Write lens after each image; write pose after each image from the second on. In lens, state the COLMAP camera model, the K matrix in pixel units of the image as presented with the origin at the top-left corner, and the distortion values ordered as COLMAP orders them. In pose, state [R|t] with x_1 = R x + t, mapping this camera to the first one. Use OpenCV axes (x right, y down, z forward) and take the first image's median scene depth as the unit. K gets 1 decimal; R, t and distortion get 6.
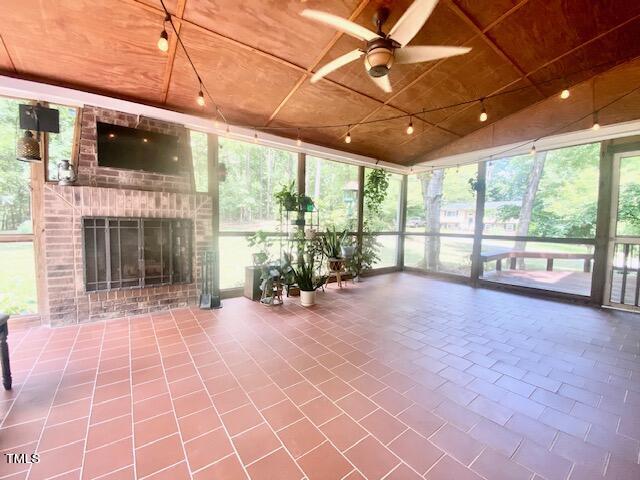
lens RADIAL K [[257.5, 0, 320.0], [0, 257.5, 240.0], [0, 0, 1]] dist [0.001475, -0.012440]
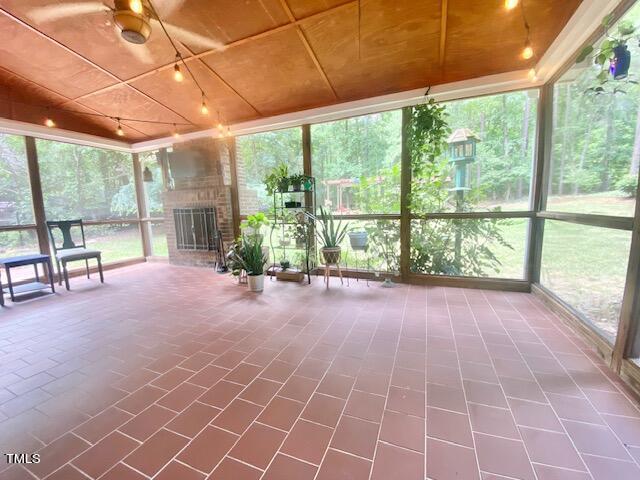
lens RADIAL K [[258.0, 0, 328.8], [0, 258.0, 251.2], [0, 0, 1]] dist [-0.001260, -0.000140]
pose [[0.525445, 0.116029, -0.842879, 0.887739], [-0.012430, 0.991599, 0.128753, -0.025717], [0.850737, -0.057176, 0.522472, 0.681936]]
